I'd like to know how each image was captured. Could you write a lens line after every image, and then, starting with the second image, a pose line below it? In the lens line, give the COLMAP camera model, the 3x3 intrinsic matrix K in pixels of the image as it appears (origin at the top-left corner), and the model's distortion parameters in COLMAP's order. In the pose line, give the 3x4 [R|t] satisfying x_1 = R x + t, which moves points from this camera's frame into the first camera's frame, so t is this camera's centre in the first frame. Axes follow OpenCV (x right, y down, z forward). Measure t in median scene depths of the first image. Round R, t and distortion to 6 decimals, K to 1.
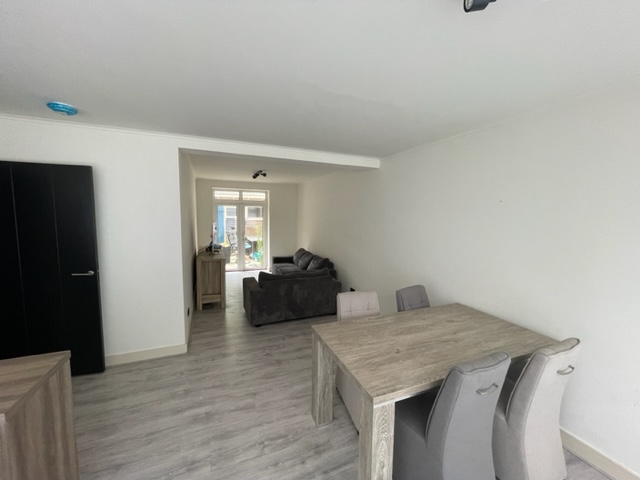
lens RADIAL K [[265.2, 0, 320.0], [0, 265.2, 240.0], [0, 0, 1]] dist [-0.000683, 0.000434]
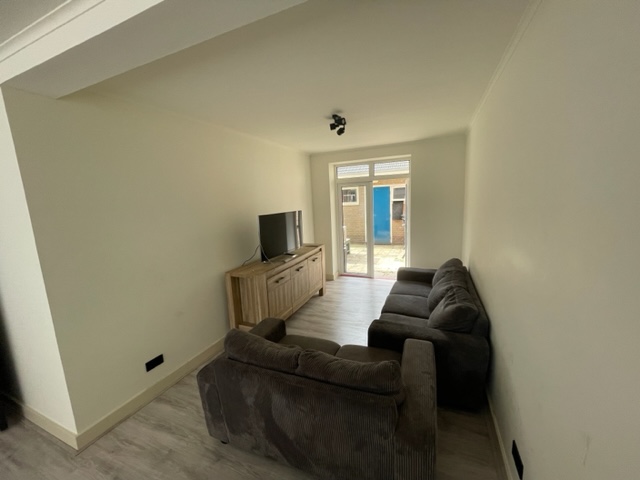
lens RADIAL K [[258.8, 0, 316.6], [0, 258.8, 240.8], [0, 0, 1]] dist [-0.011196, 0.000131]
pose [[0.691490, 0.077469, -0.718220, 0.307865], [-0.019055, 0.995843, 0.089068, -0.128606], [0.722135, -0.047904, 0.690092, 1.292477]]
